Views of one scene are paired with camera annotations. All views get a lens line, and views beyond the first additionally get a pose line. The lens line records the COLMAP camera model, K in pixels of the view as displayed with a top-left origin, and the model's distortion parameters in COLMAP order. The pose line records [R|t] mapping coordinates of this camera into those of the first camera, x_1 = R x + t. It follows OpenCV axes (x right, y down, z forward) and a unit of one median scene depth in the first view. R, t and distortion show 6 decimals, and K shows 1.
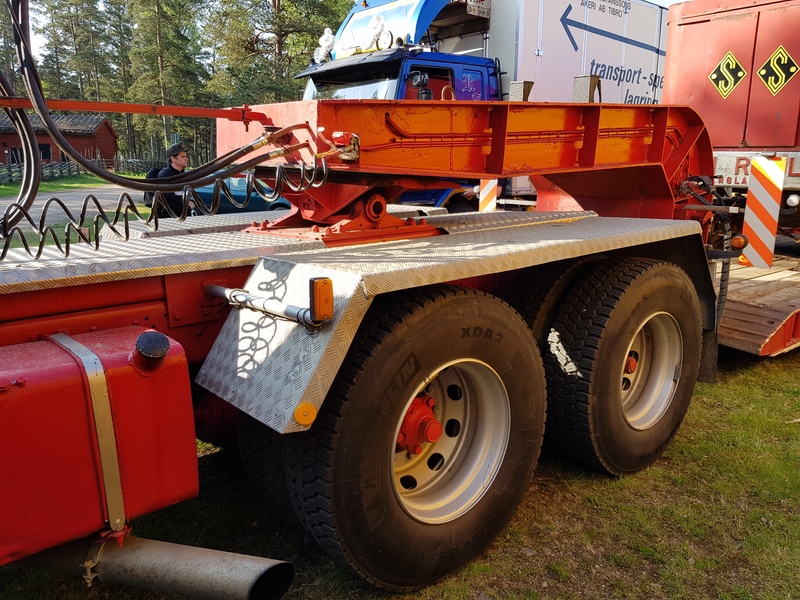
lens RADIAL K [[605.6, 0, 400.0], [0, 605.6, 300.0], [0, 0, 1]] dist [0.072155, -0.093284]
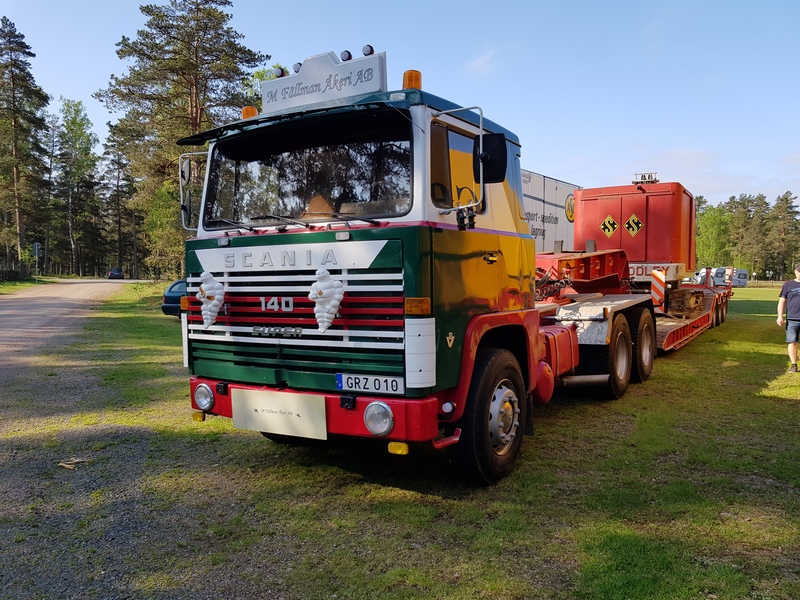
lens RADIAL K [[605.6, 0, 400.0], [0, 605.6, 300.0], [0, 0, 1]] dist [0.072155, -0.093284]
pose [[0.959907, -0.038158, 0.277710, -0.713608], [0.081892, 0.985646, -0.147631, 0.112331], [-0.268091, 0.164454, 0.949254, -0.695678]]
